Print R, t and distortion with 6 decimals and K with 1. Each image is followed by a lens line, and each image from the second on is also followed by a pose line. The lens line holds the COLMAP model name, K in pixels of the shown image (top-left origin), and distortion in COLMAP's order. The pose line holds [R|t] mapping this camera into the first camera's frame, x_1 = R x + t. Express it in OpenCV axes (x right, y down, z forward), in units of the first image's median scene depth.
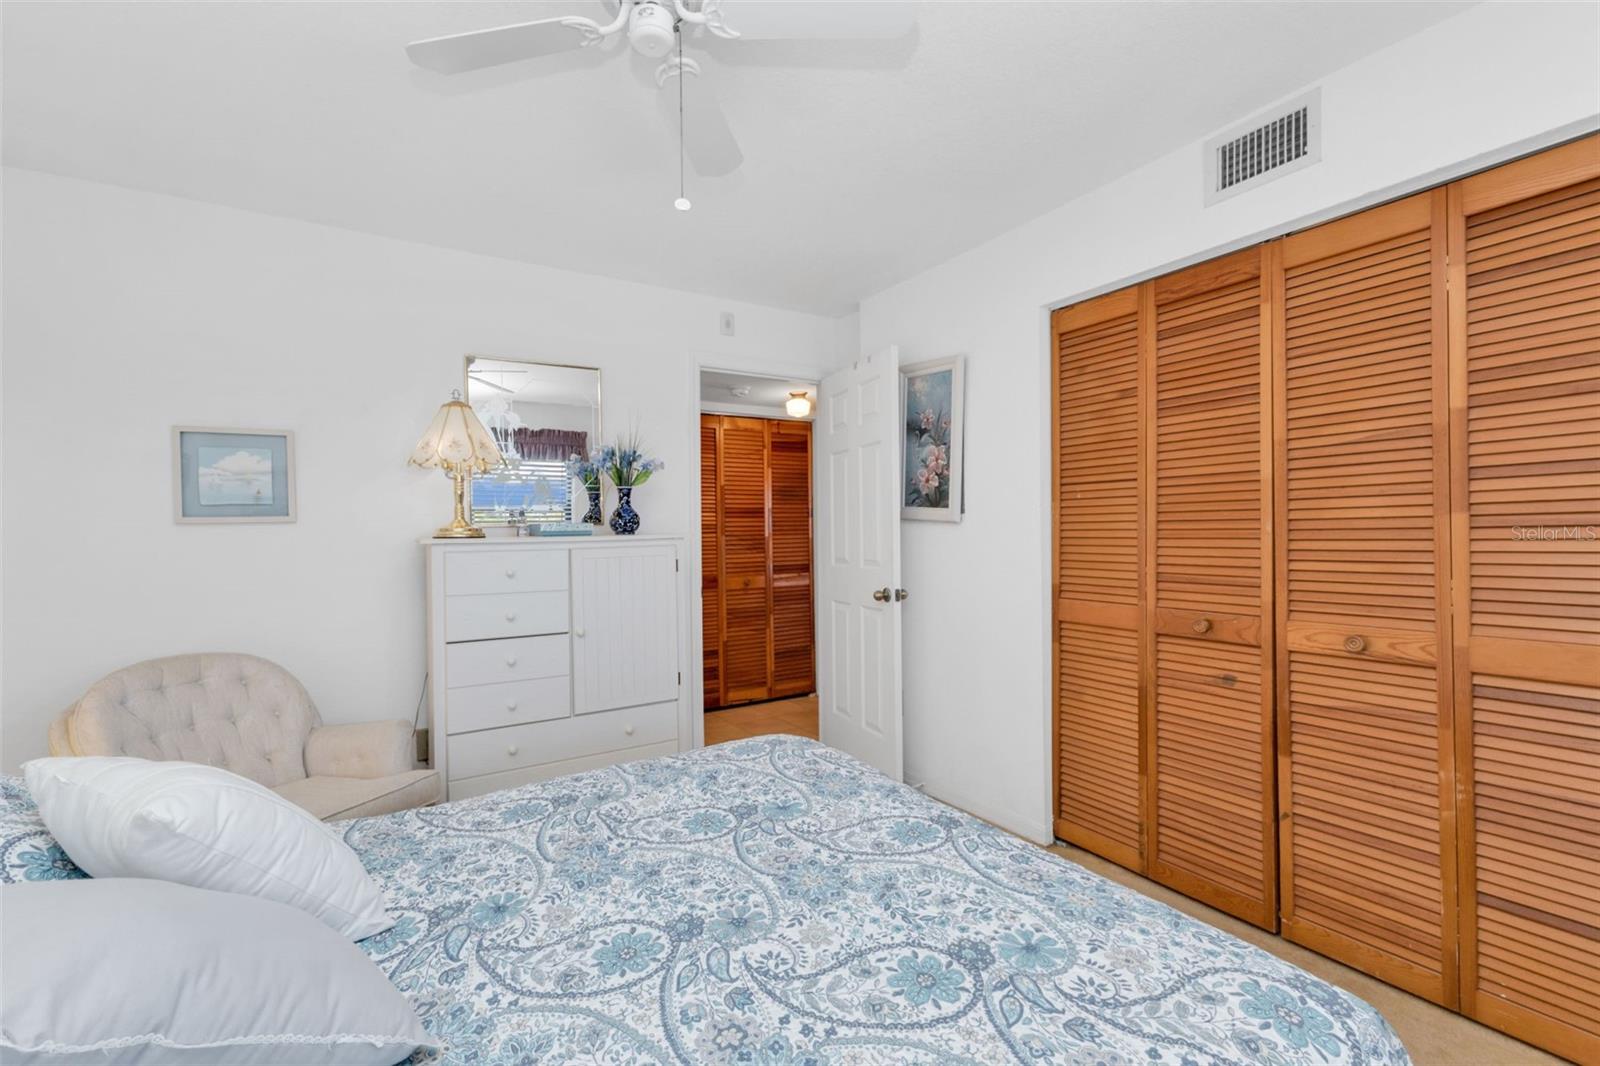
lens RADIAL K [[699.3, 0, 806.8], [0, 699.3, 527.9], [0, 0, 1]] dist [0.005214, 0.000015]
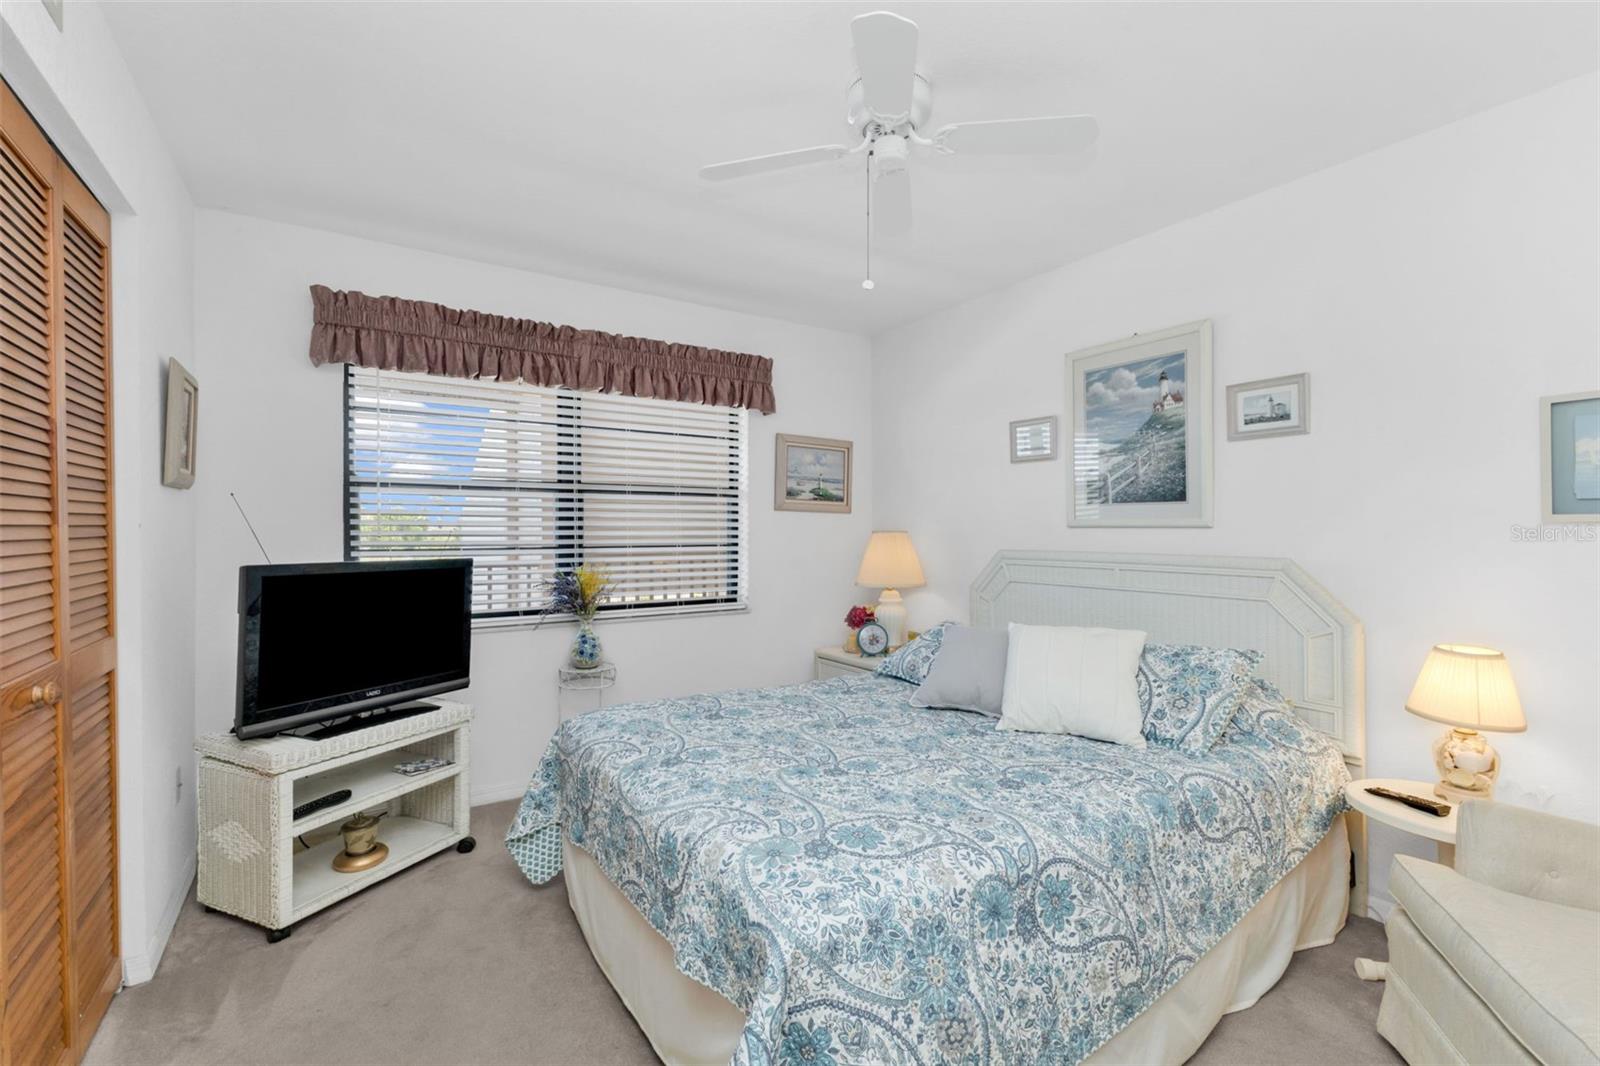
lens RADIAL K [[699.3, 0, 806.8], [0, 699.3, 527.9], [0, 0, 1]] dist [0.005214, 0.000015]
pose [[-0.999942, 0.009896, -0.004338, 0.257520], [0.009902, 0.999950, -0.001311, -0.004447], [0.004324, -0.001353, -0.999990, 2.281212]]
